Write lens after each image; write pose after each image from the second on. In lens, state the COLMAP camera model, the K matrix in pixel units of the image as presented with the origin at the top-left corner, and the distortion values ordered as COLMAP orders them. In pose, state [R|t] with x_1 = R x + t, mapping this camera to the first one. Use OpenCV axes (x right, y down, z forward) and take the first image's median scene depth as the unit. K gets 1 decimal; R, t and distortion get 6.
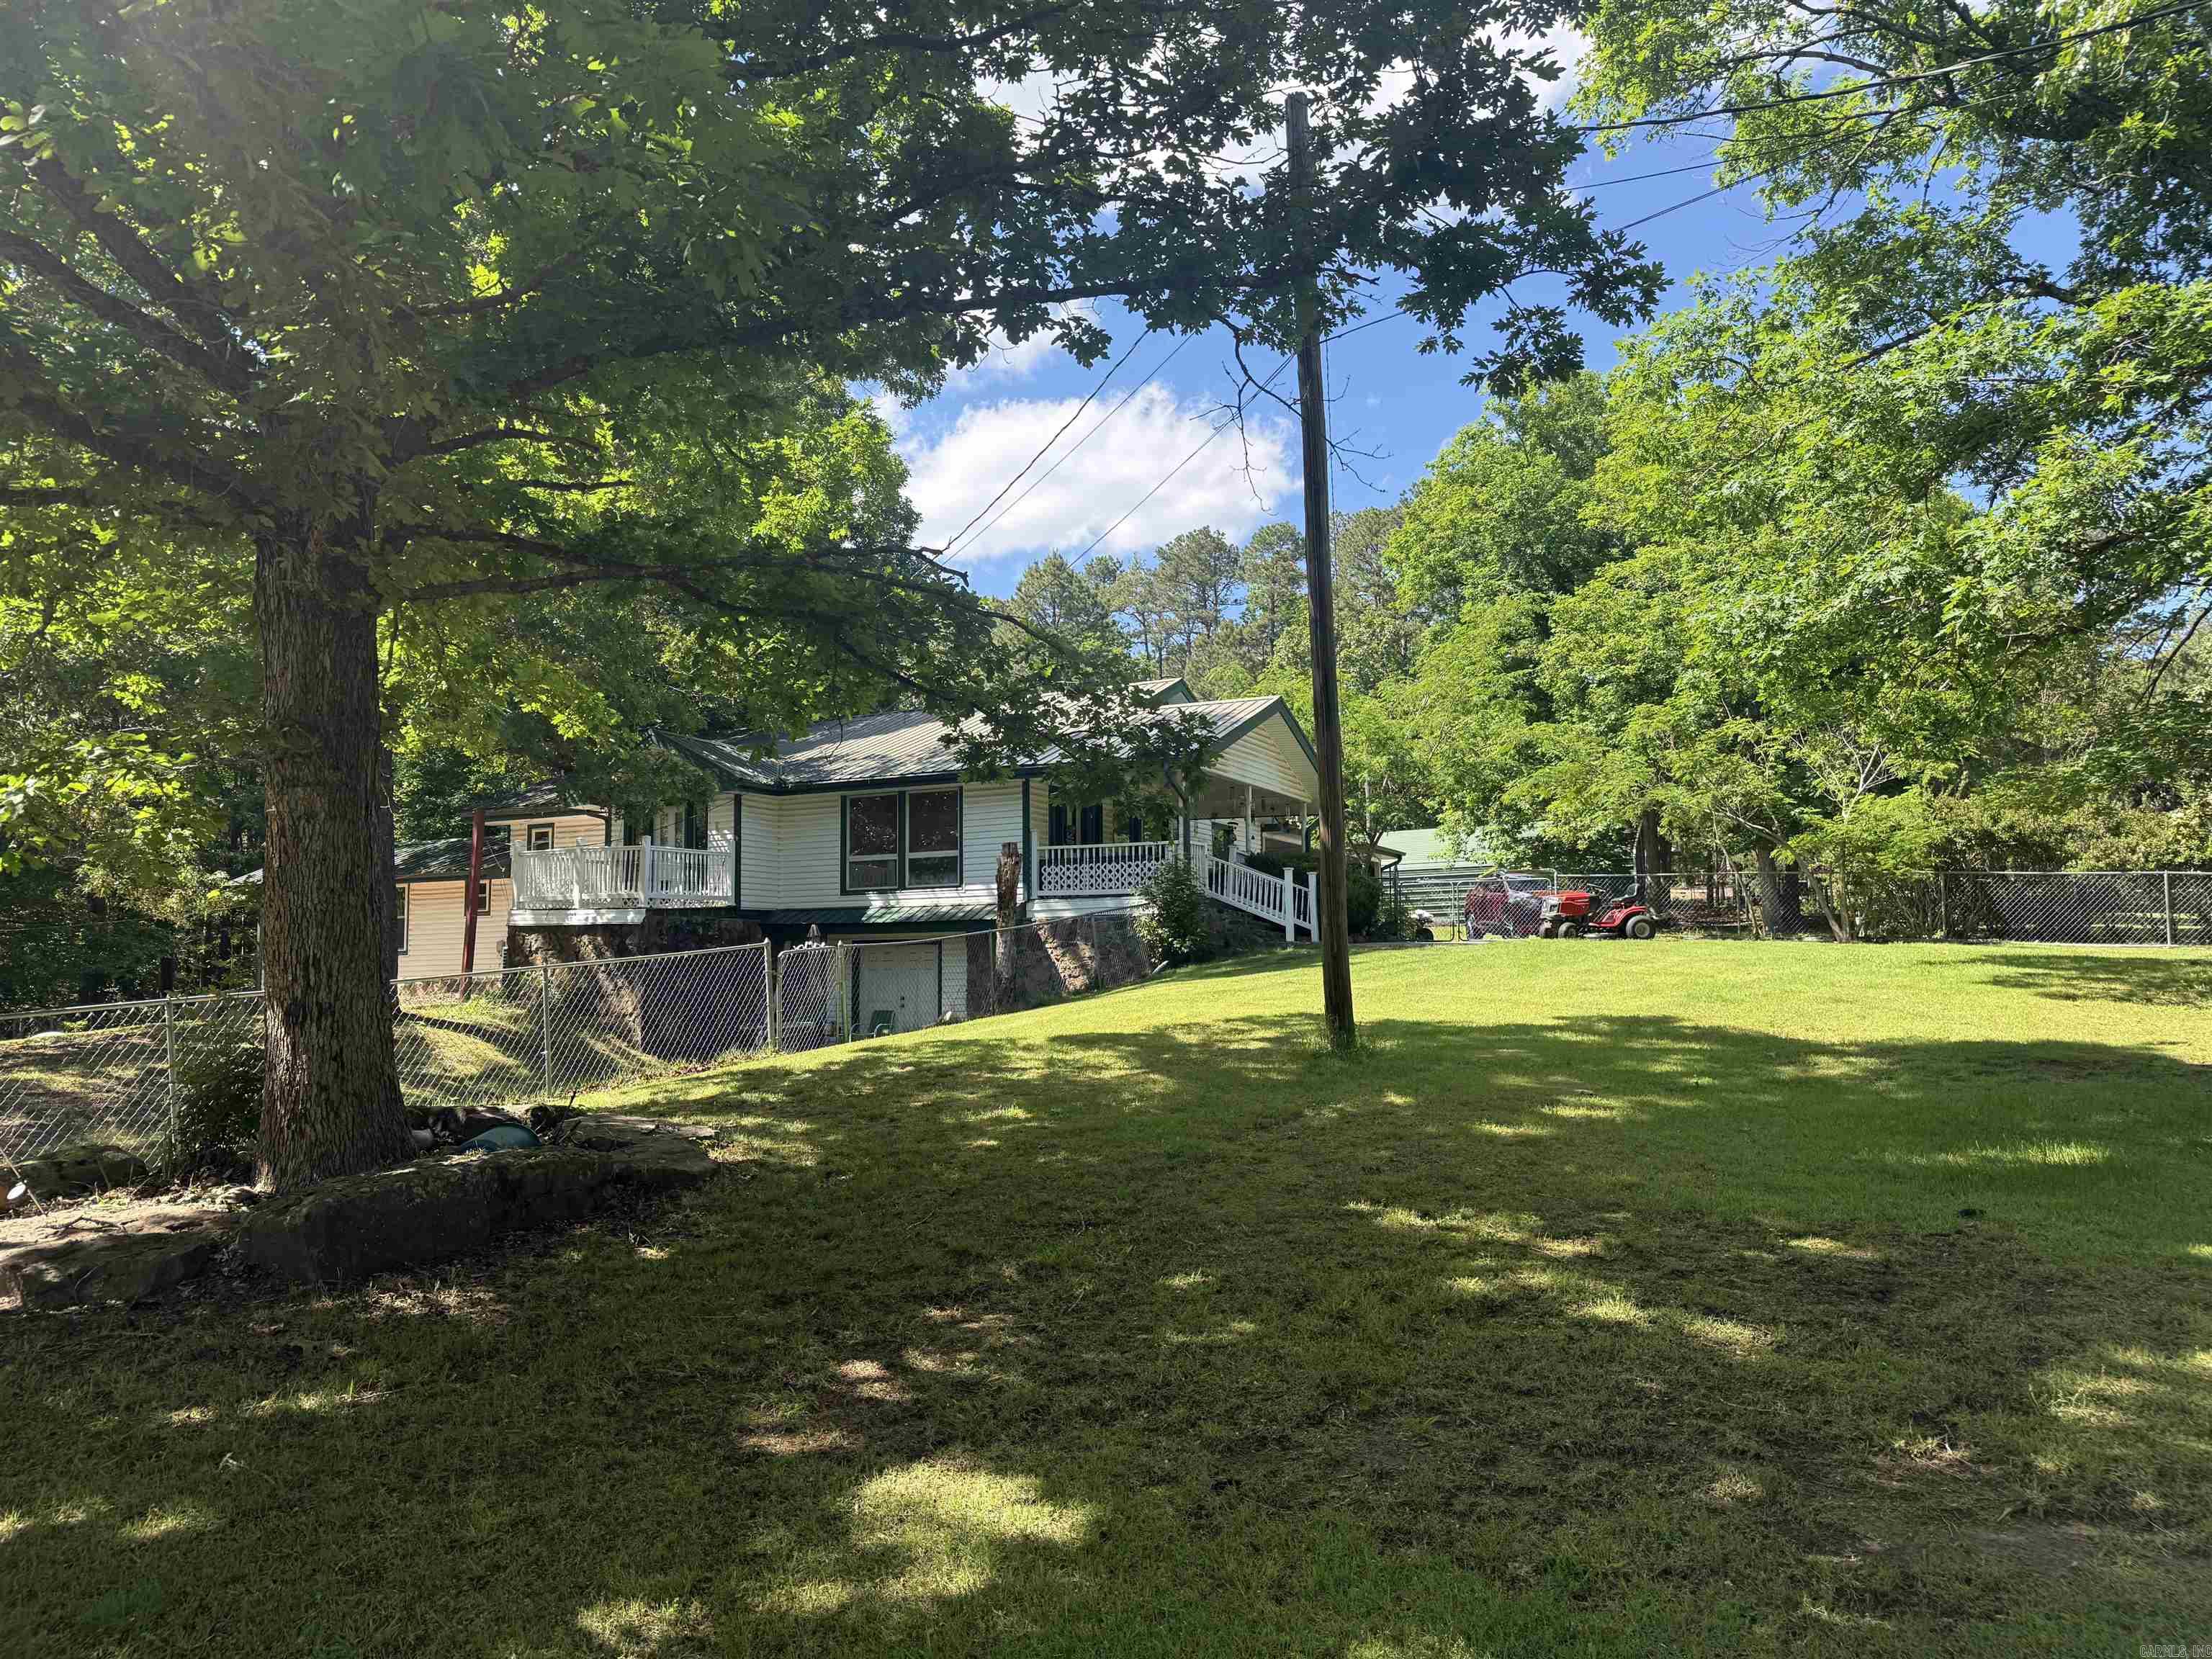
lens RADIAL K [[1518.3, 0, 1079.3], [0, 1518.3, 837.0], [0, 0, 1]] dist [0.174894, -0.249790]
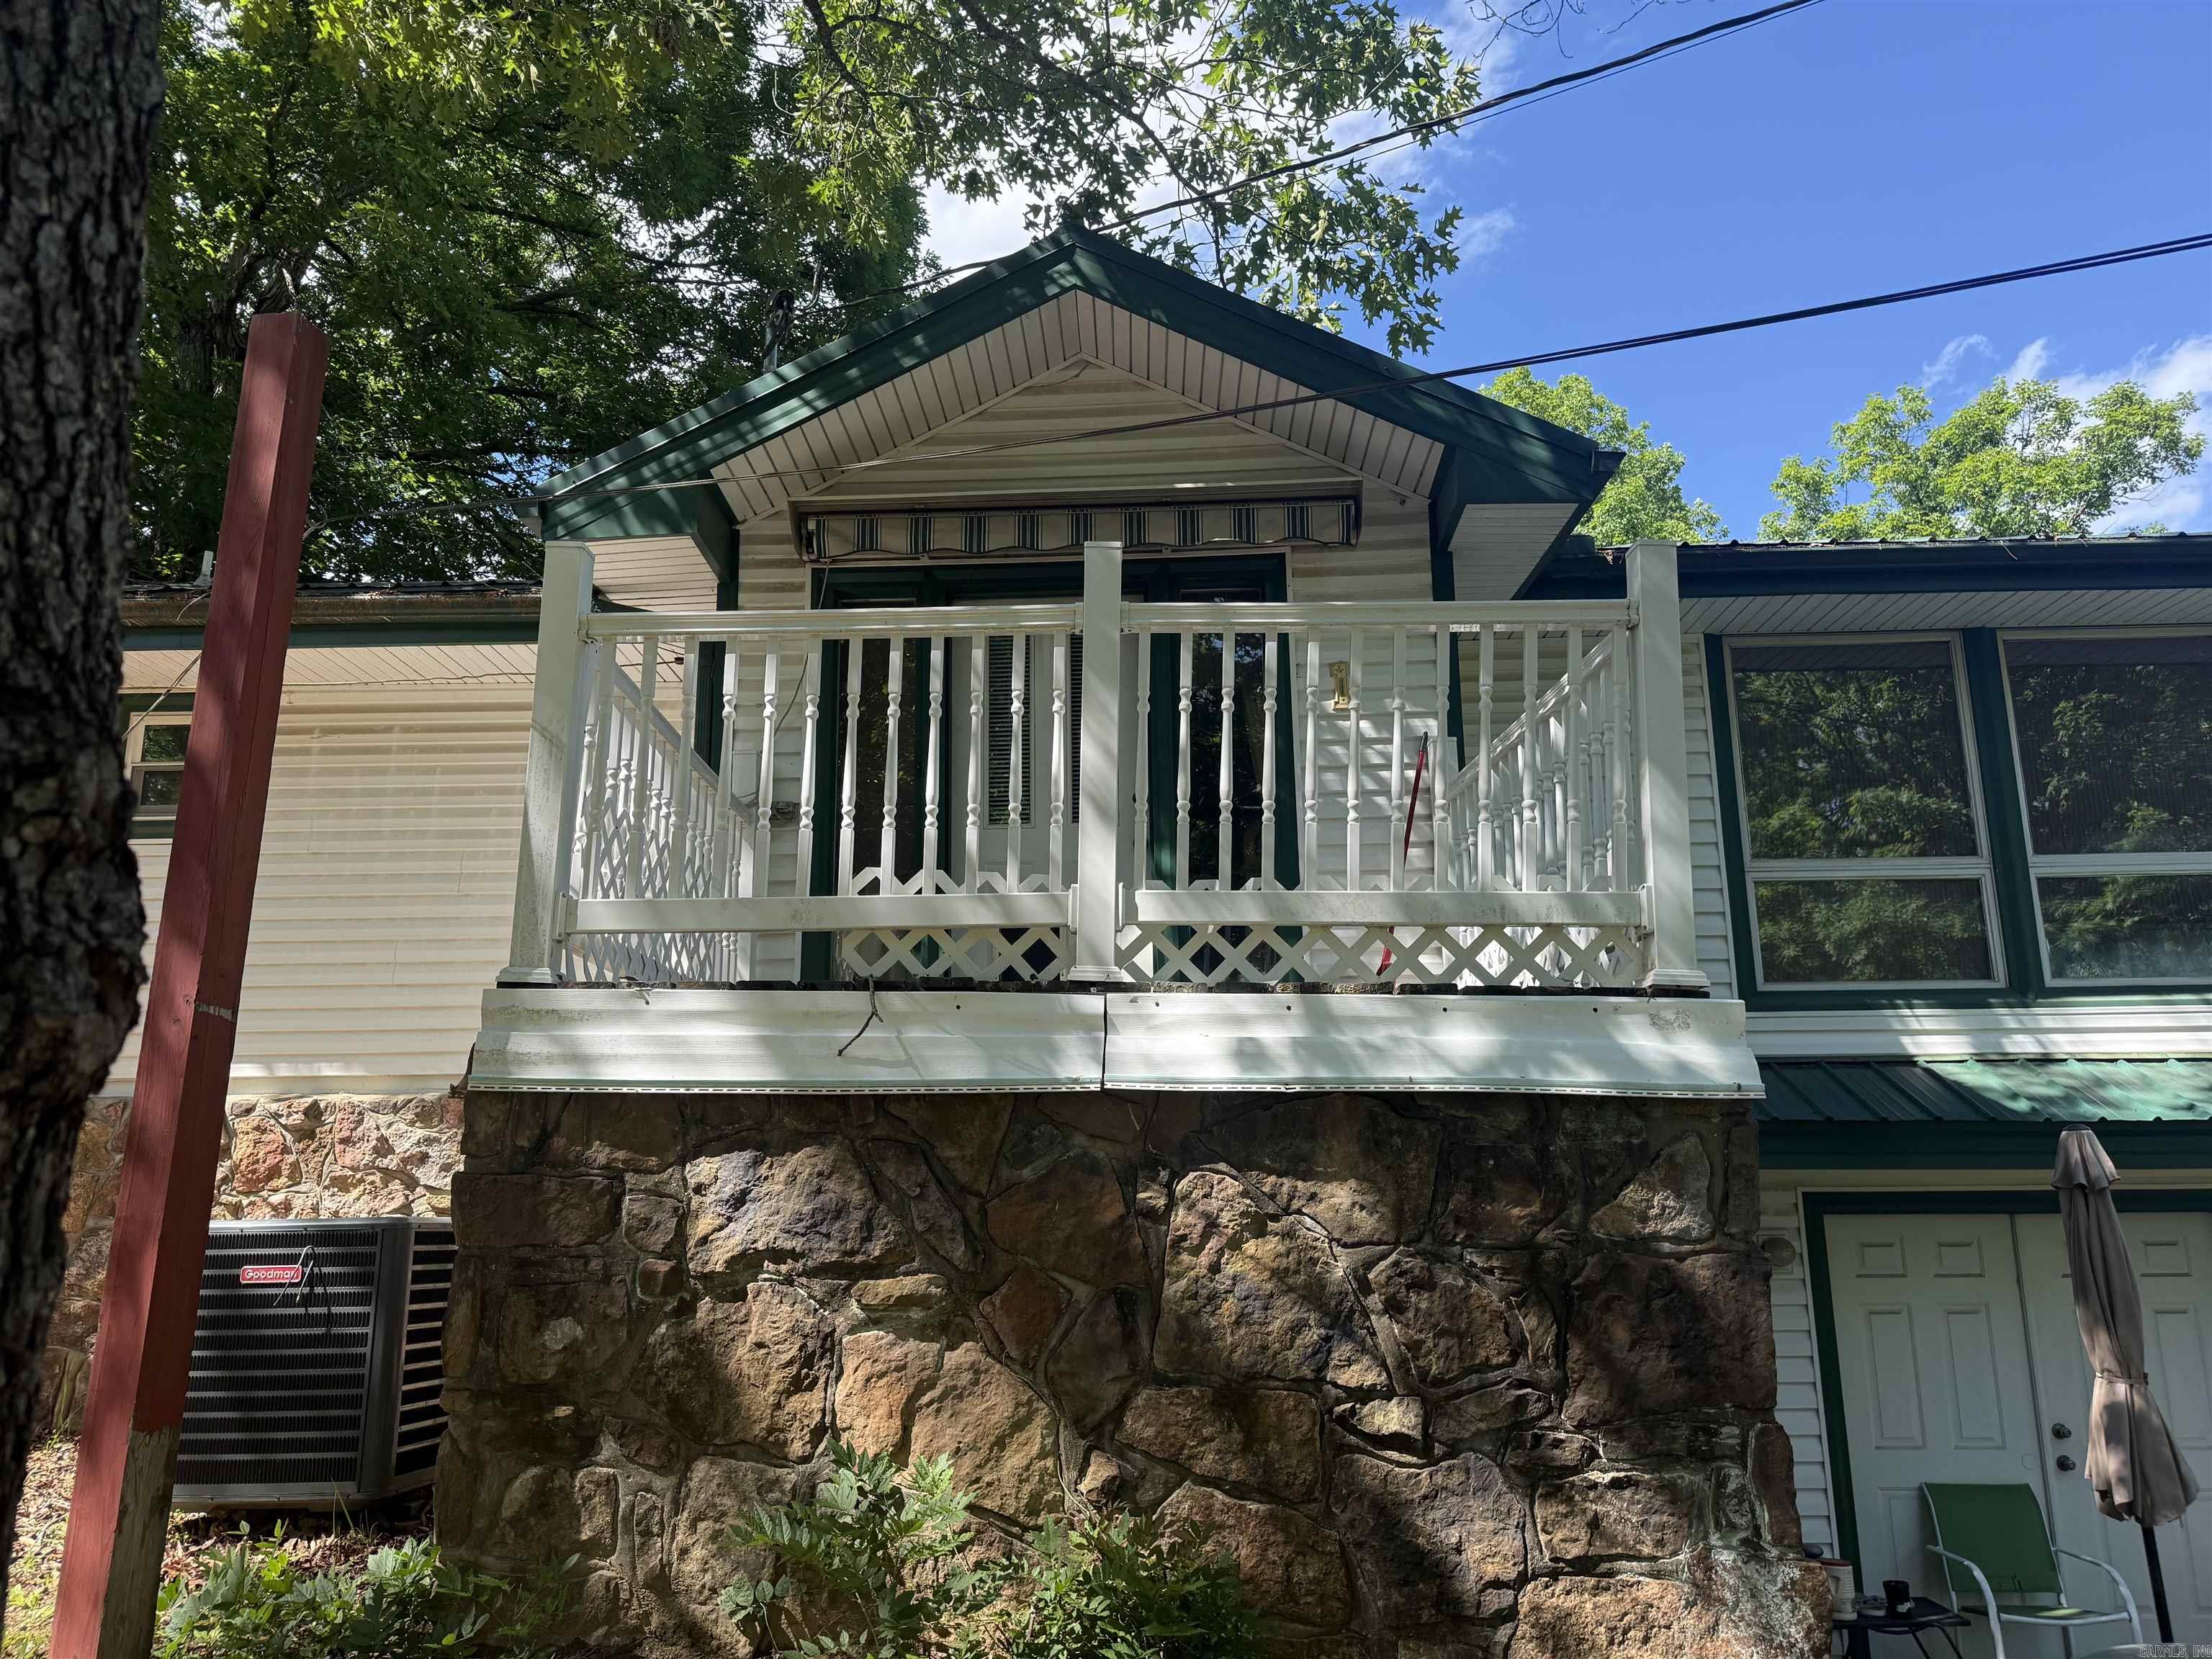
lens RADIAL K [[1605.3, 0, 1110.5], [0, 1605.3, 776.1], [0, 0, 1]] dist [-0.000581, -0.081387]
pose [[0.888989, 0.115640, 0.443086, -0.384787], [-0.041662, 0.984001, -0.173223, 0.051884], [-0.456029, 0.135534, 0.879584, 0.838165]]
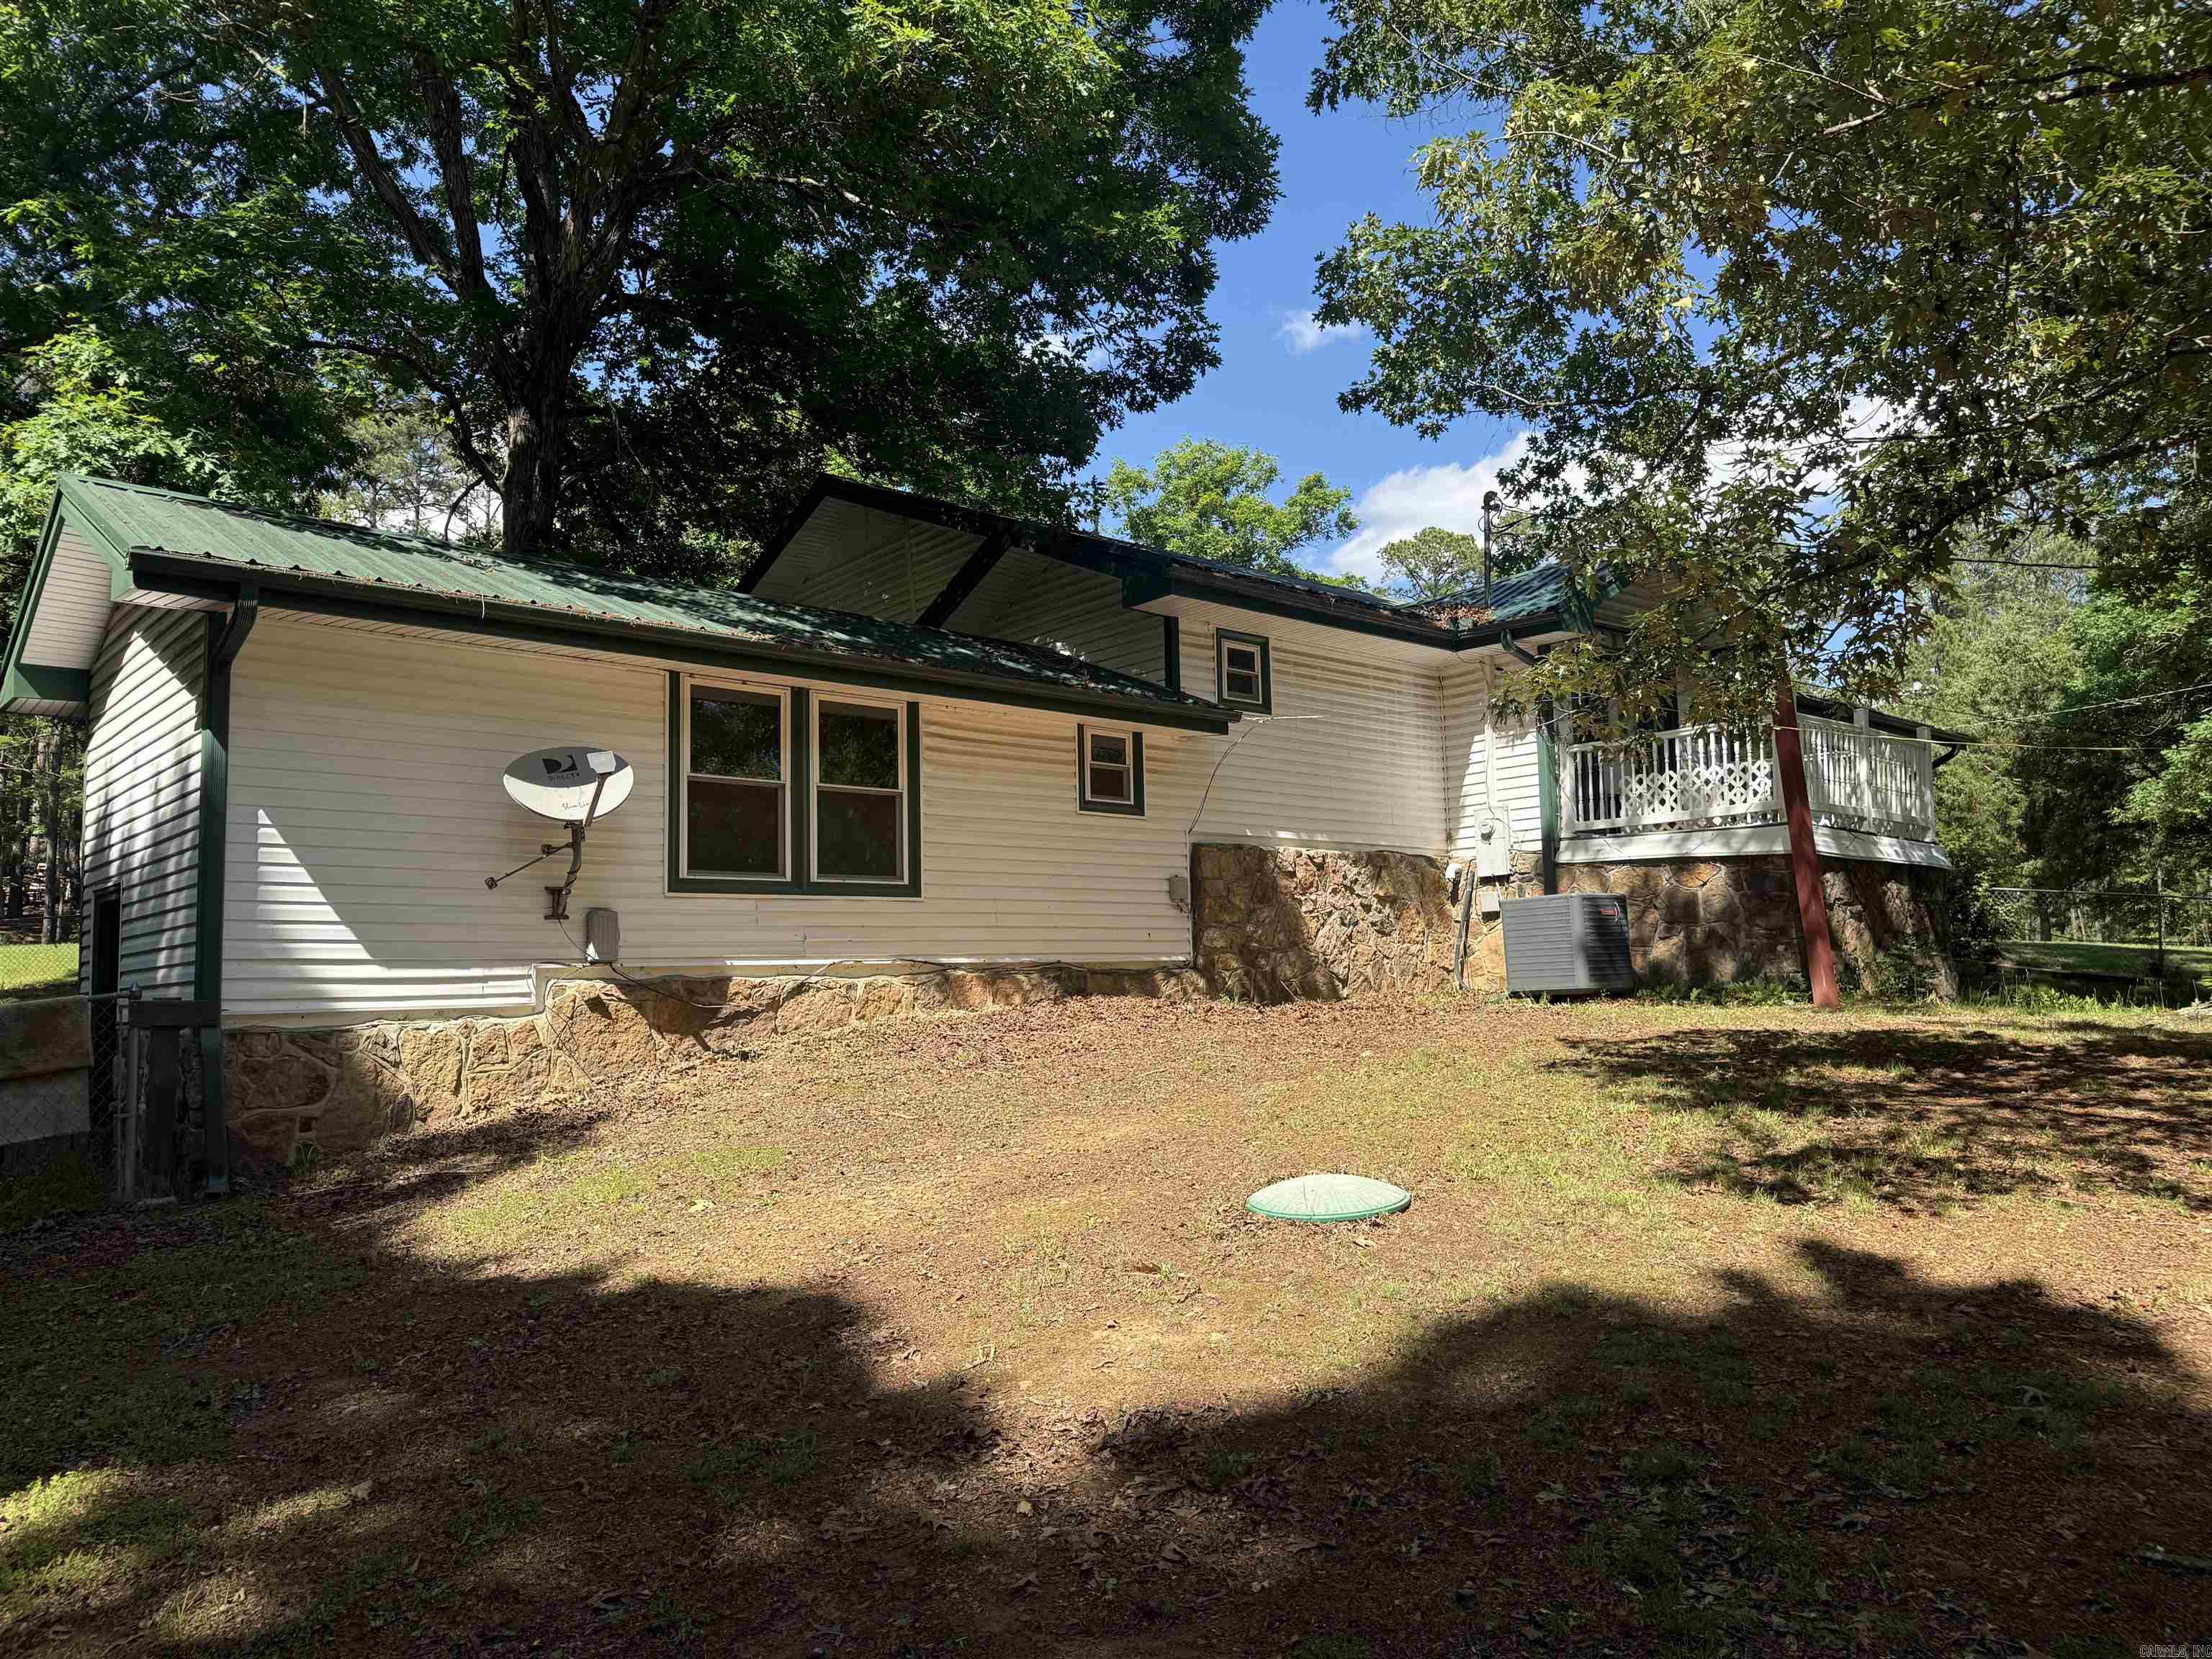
lens RADIAL K [[1518.3, 0, 1079.3], [0, 1518.3, 837.0], [0, 0, 1]] dist [0.174894, -0.249790]
pose [[0.361791, 0.086052, 0.928279, -0.928383], [-0.069532, 0.995448, -0.065179, 0.101615], [-0.929663, -0.040964, 0.366128, 1.028406]]
